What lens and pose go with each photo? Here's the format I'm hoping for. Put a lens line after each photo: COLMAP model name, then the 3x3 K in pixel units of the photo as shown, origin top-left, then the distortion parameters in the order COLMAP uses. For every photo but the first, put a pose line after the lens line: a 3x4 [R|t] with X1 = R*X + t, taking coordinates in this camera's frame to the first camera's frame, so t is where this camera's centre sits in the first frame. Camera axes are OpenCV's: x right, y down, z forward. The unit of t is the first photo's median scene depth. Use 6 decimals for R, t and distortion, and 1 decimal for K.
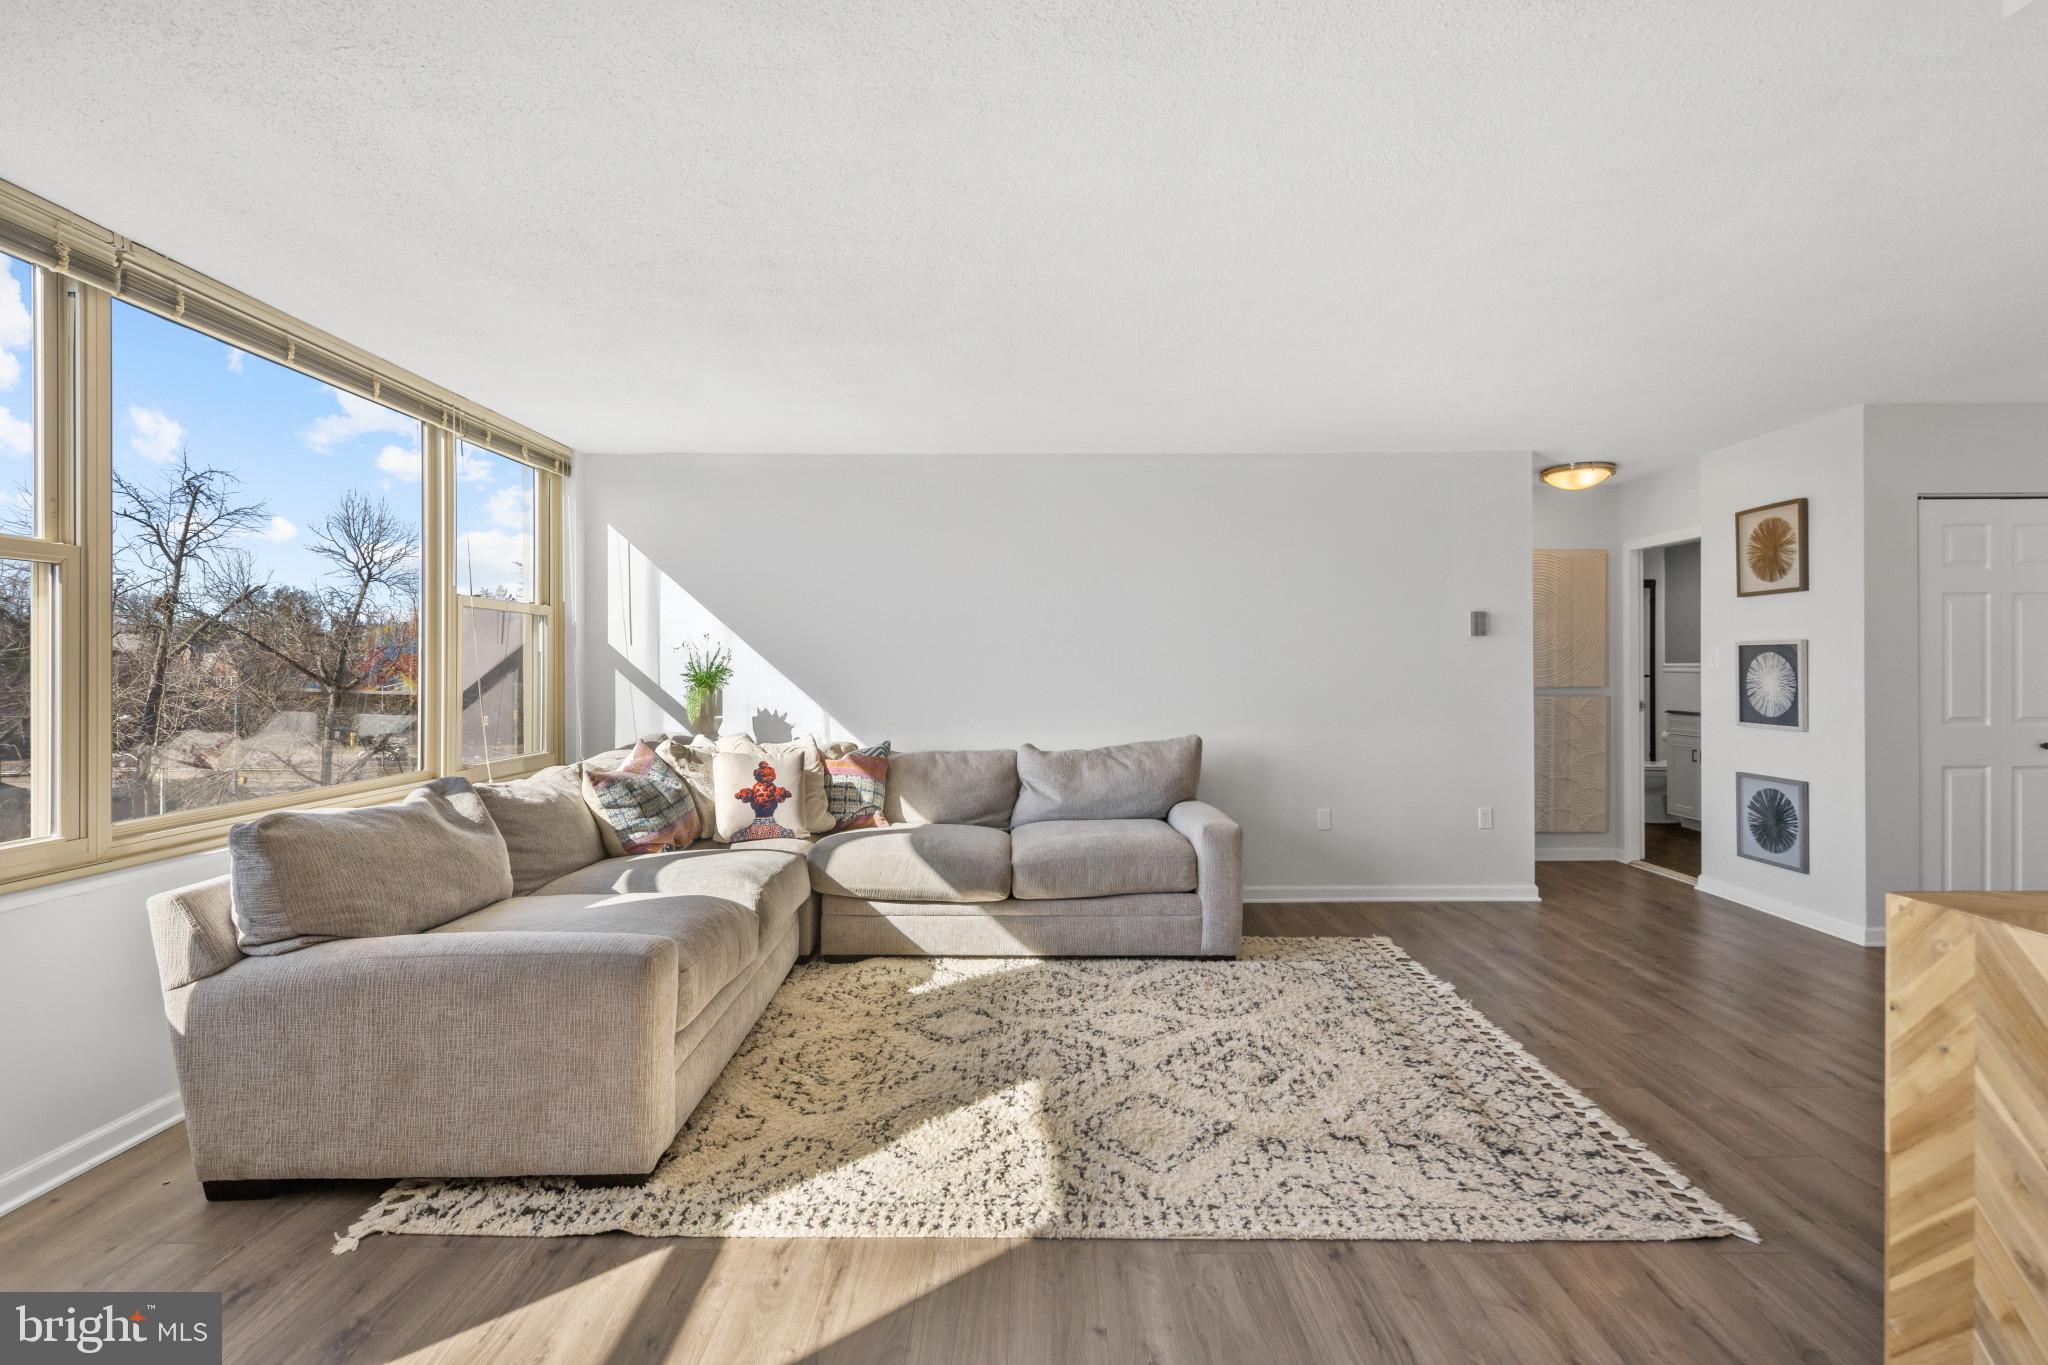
lens RADIAL K [[993.5, 0, 1032.7], [0, 993.5, 672.1], [0, 0, 1]] dist [0.010007, -0.006873]
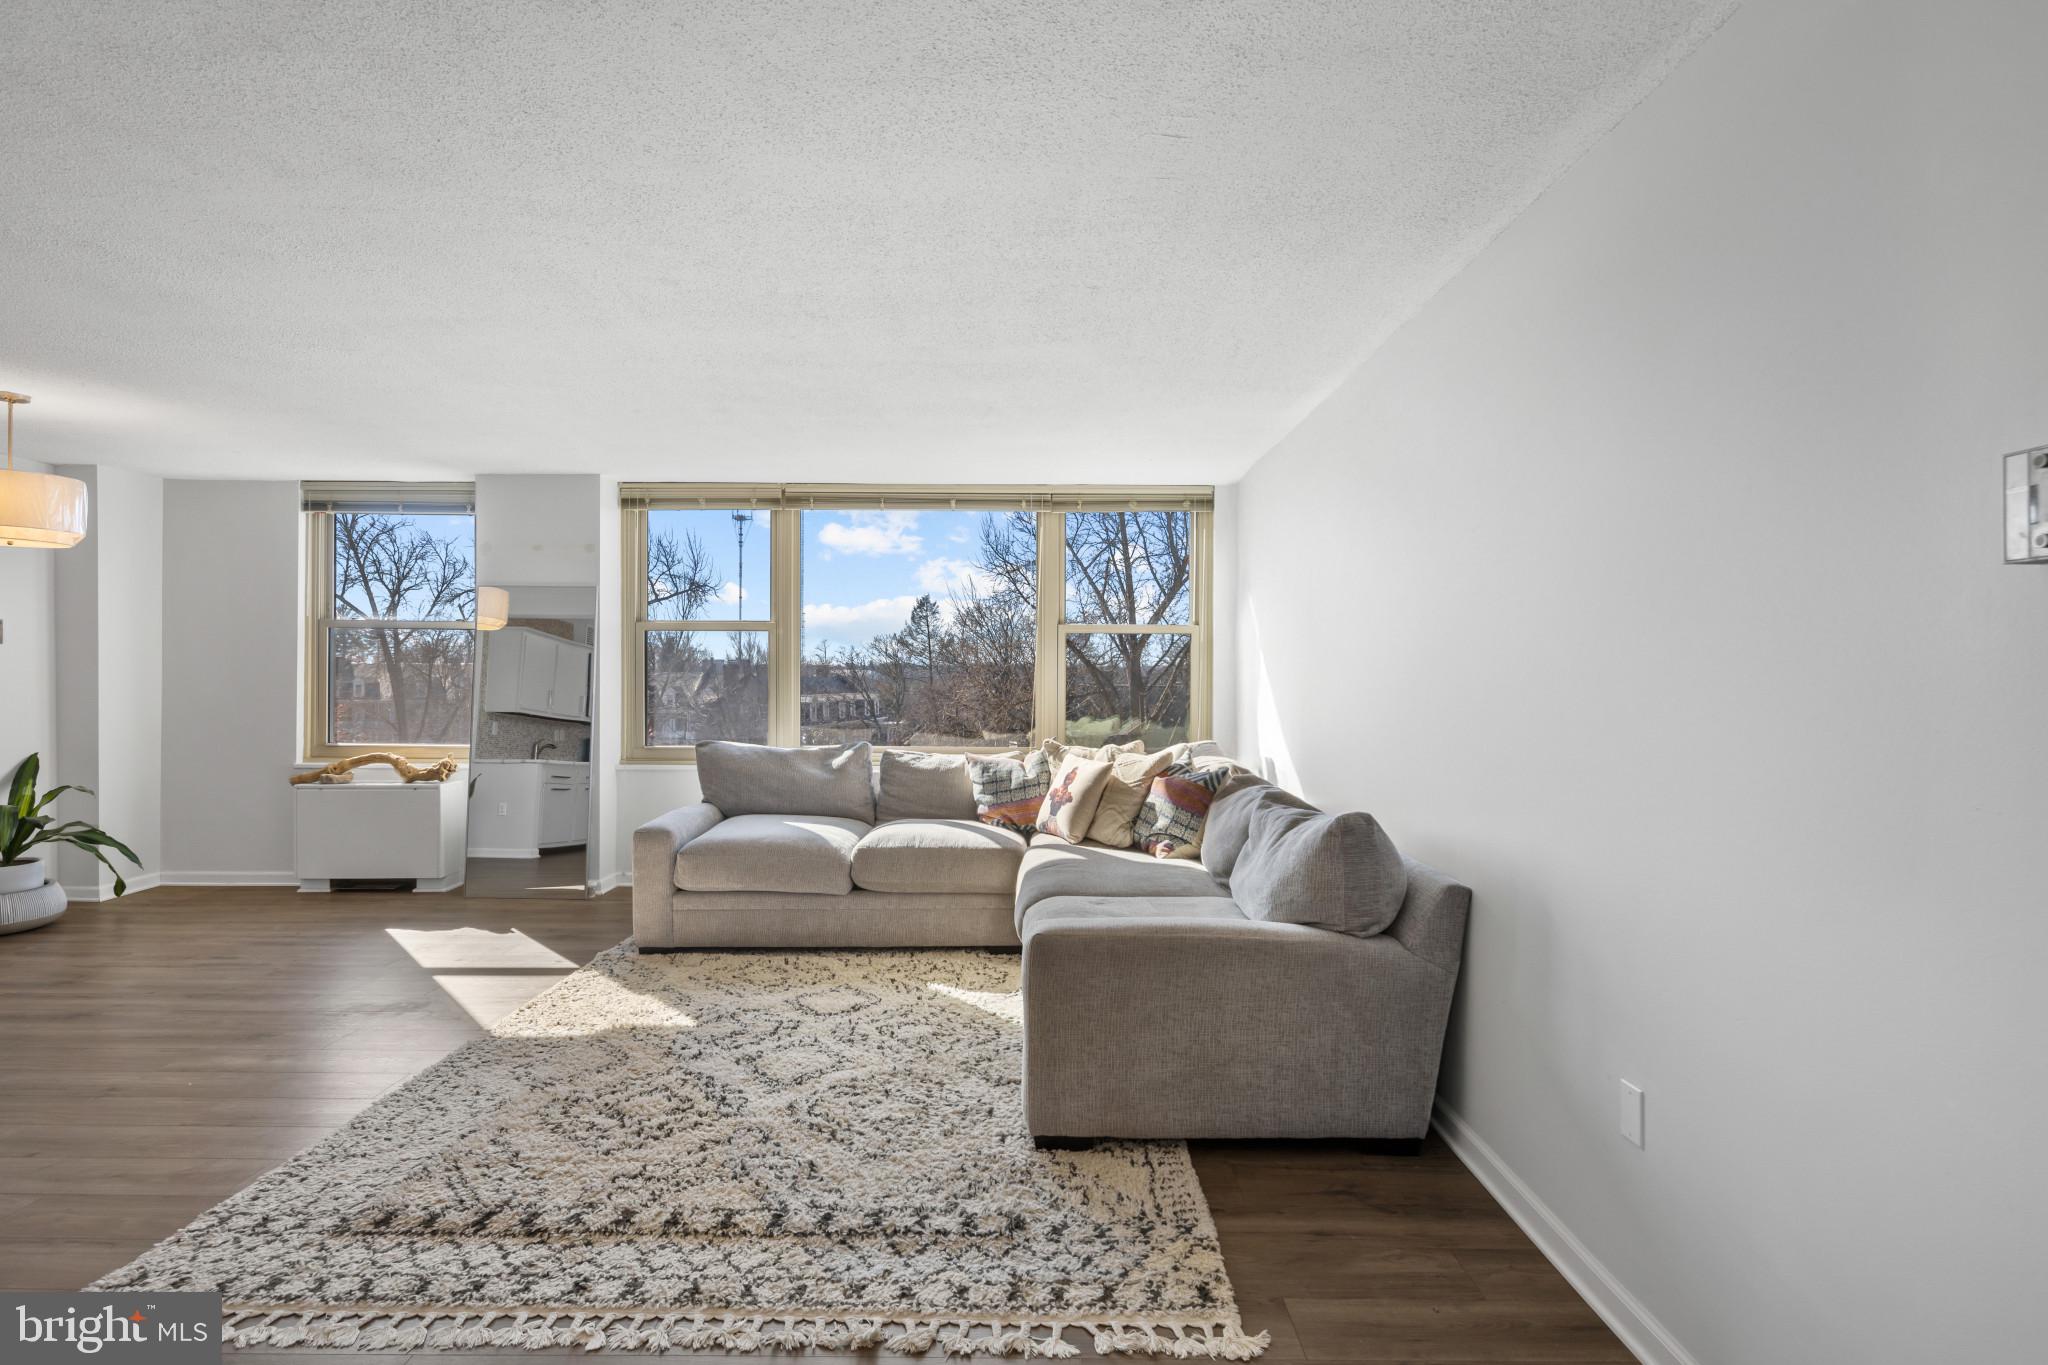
lens RADIAL K [[993.5, 0, 1032.7], [0, 993.5, 672.1], [0, 0, 1]] dist [0.010007, -0.006873]
pose [[-0.008897, 0.000116, -0.999960, 1.019515], [-0.013131, 0.999914, 0.000233, -0.015835], [0.999874, 0.013132, -0.008895, 1.208610]]
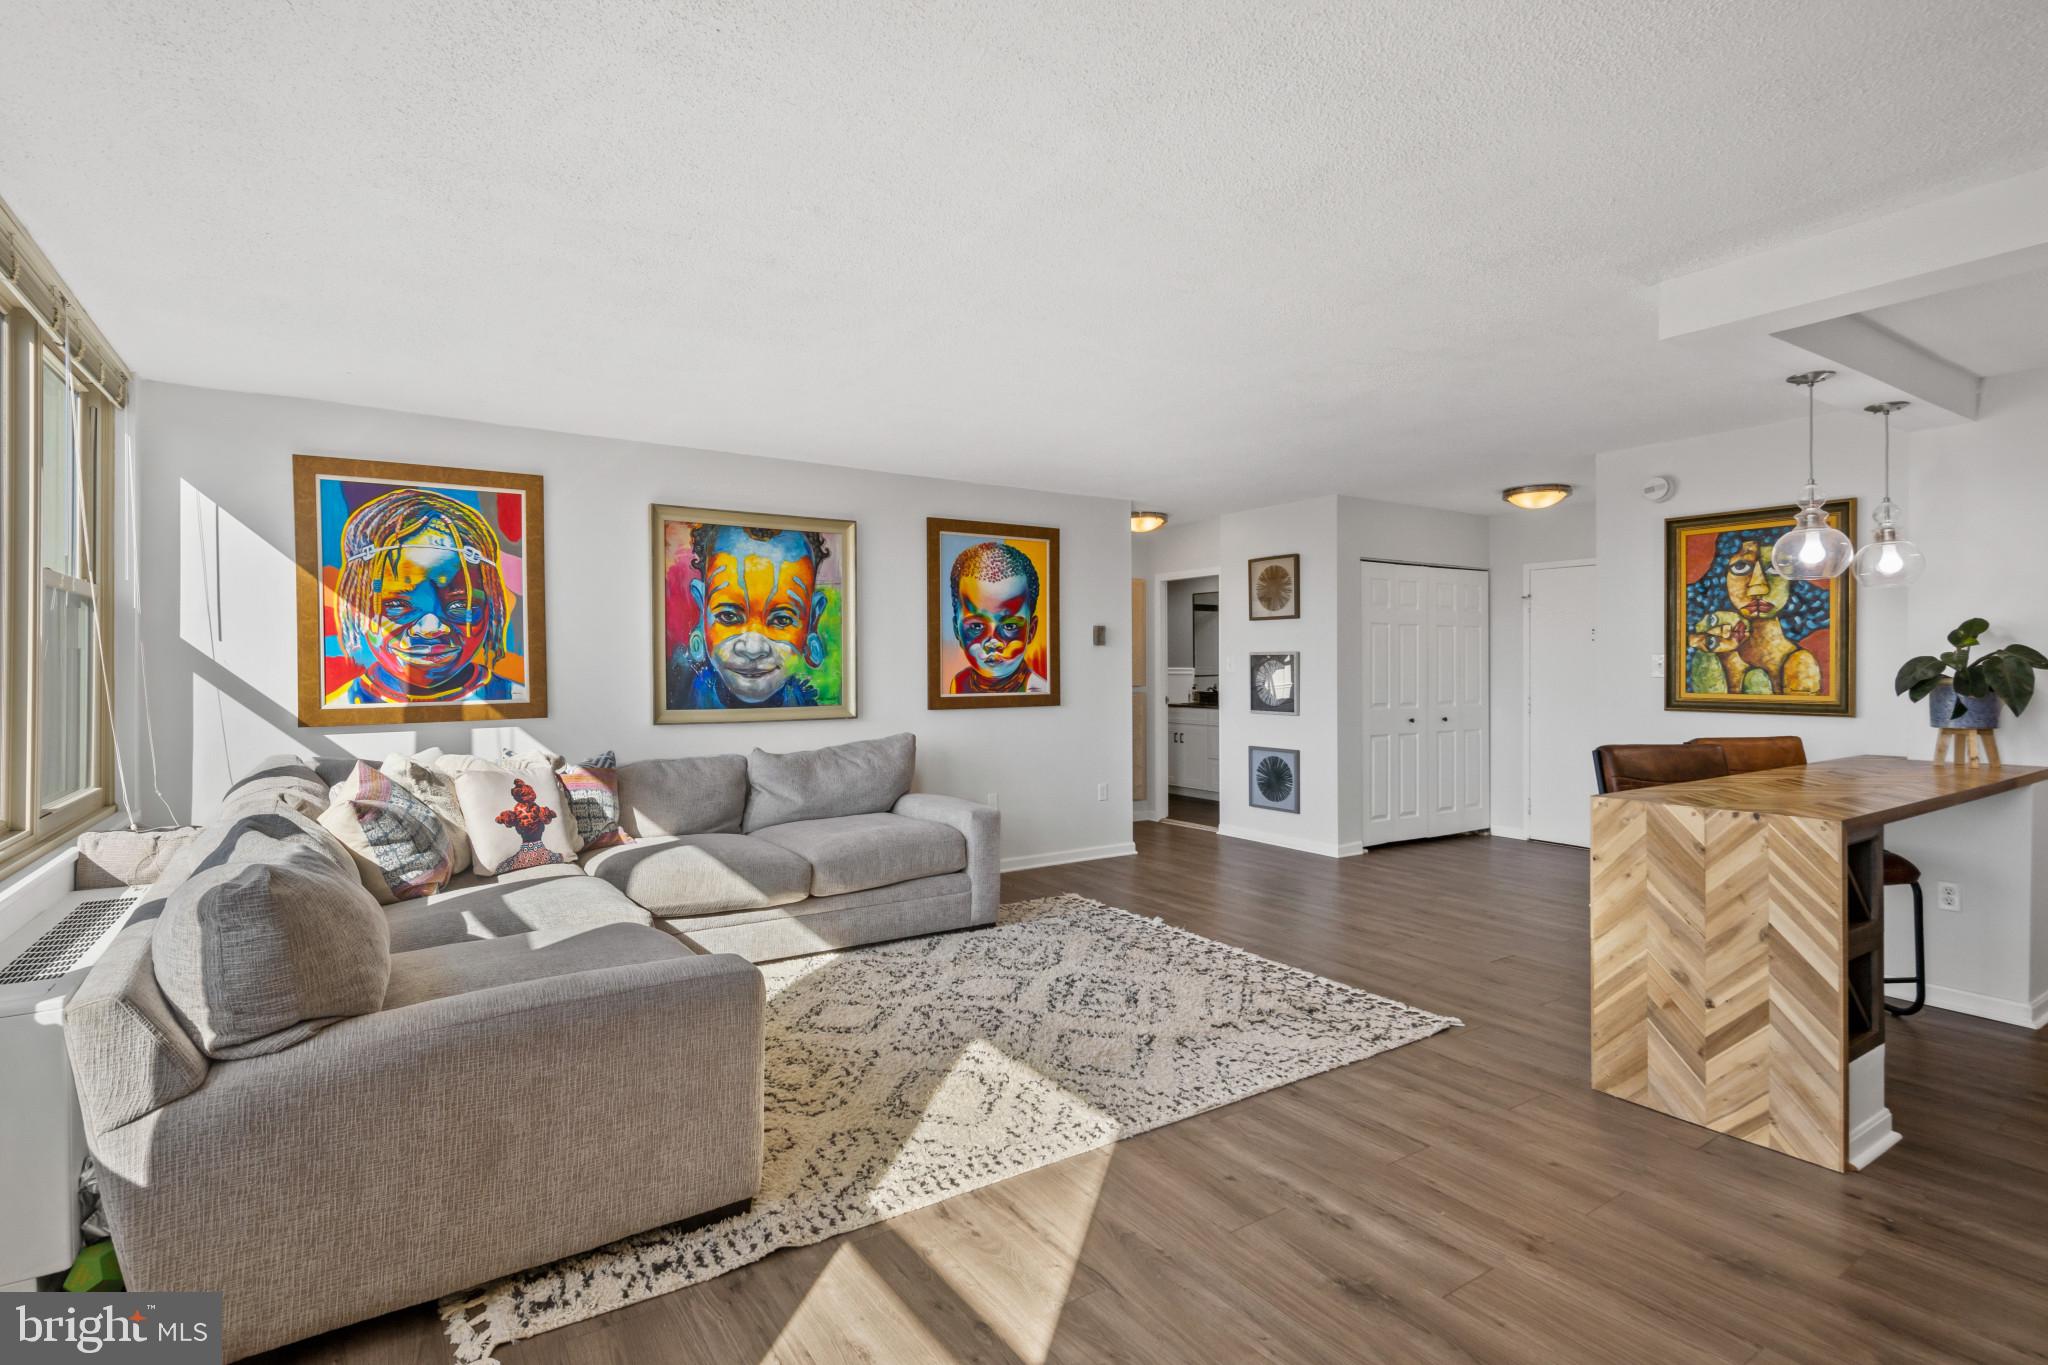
lens RADIAL K [[993.5, 0, 1032.7], [0, 993.5, 672.1], [0, 0, 1]] dist [0.010007, -0.006873]
pose [[0.826303, -0.000352, 0.563226, -0.490474], [0.001276, 0.999998, -0.001247, -0.002465], [-0.563225, 0.001749, 0.826302, 0.033477]]
